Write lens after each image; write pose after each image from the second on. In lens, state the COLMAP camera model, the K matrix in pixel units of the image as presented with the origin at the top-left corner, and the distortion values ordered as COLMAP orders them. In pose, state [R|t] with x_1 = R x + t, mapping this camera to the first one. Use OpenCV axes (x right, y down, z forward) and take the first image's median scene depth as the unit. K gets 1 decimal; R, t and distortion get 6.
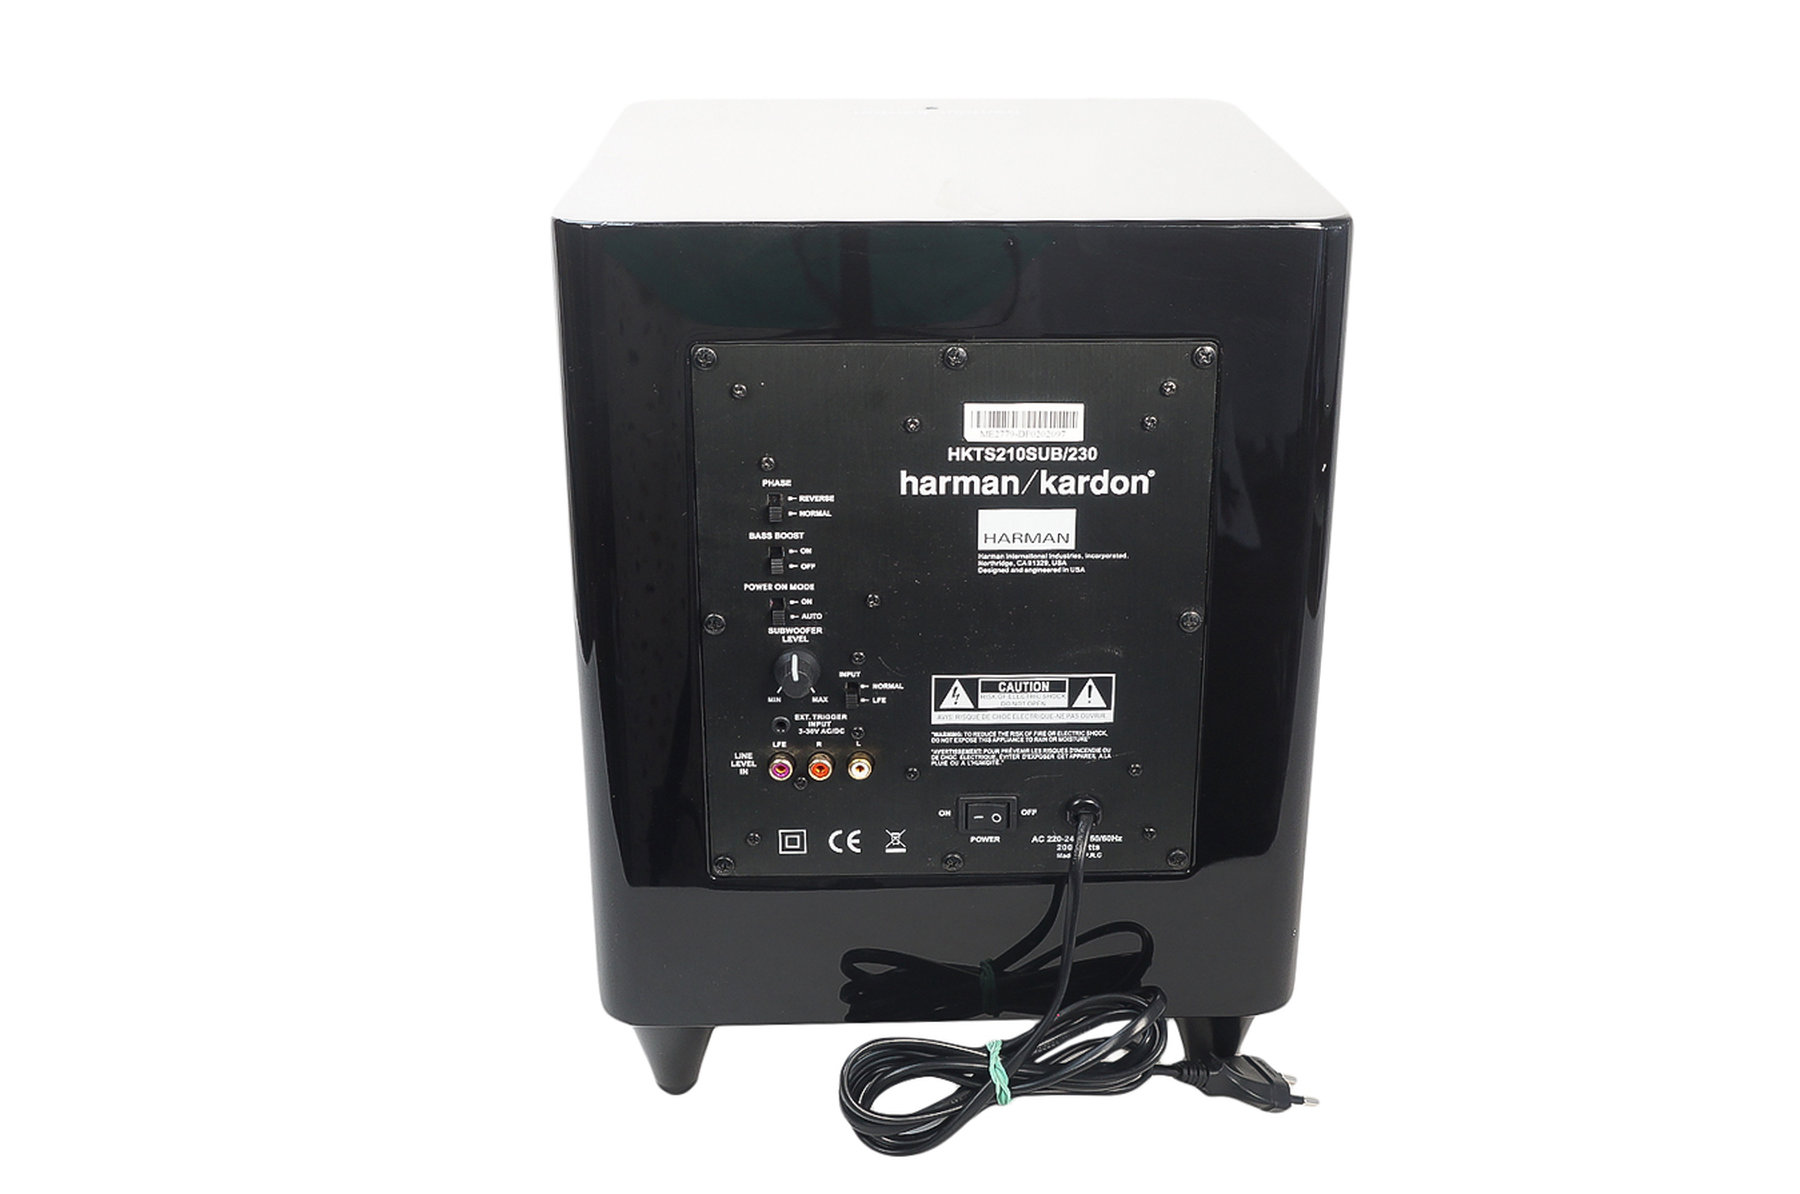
lens RADIAL K [[1759.5, 0, 907.2], [0, 1759.5, 589.4], [0, 0, 1]] dist [-0.005801, 0.000000]
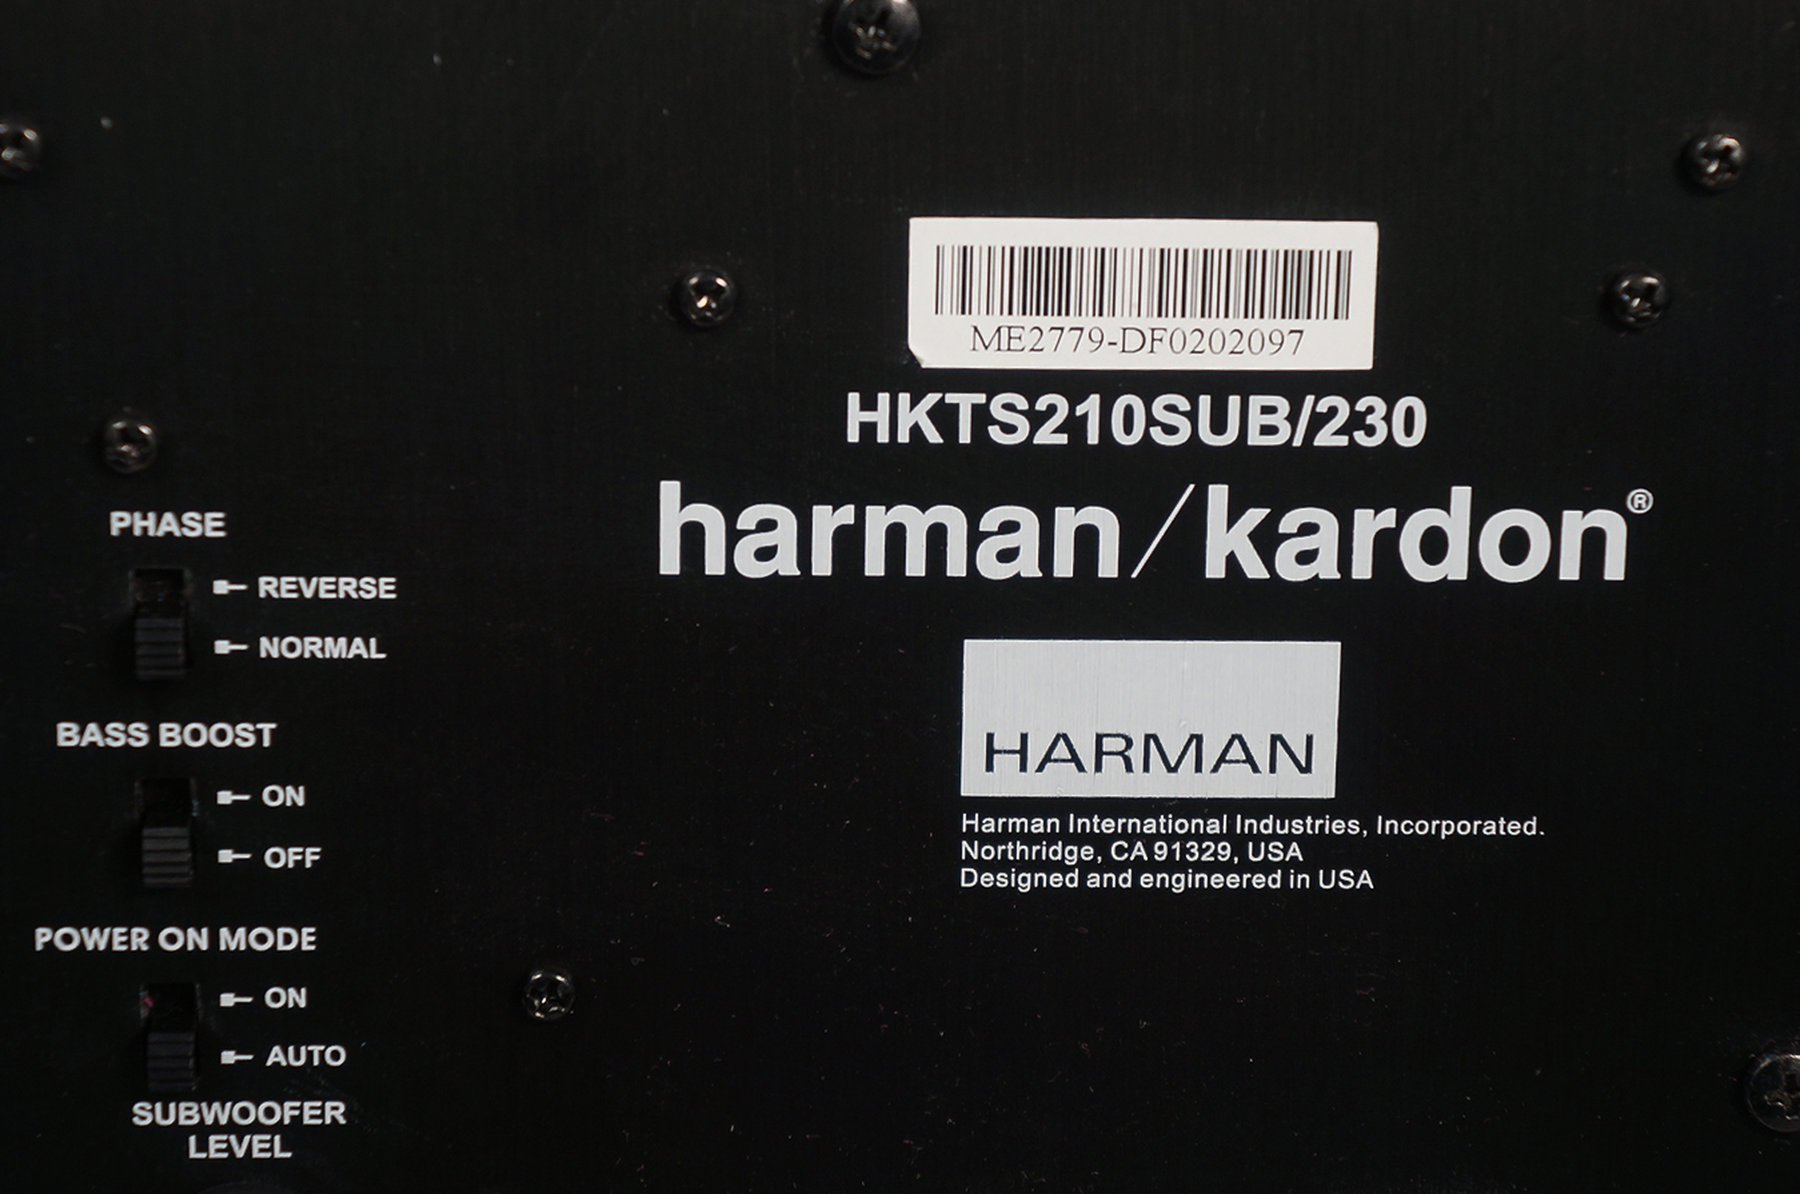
lens RADIAL K [[4581.1, 0, 897.0], [0, 4581.1, 594.5], [0, 0, 1]] dist [0.279472, 0.000000]
pose [[0.999629, 0.009050, 0.025690, 0.013790], [-0.006654, 0.995747, -0.091887, 0.009814], [-0.026412, 0.091682, 0.995438, 0.335546]]
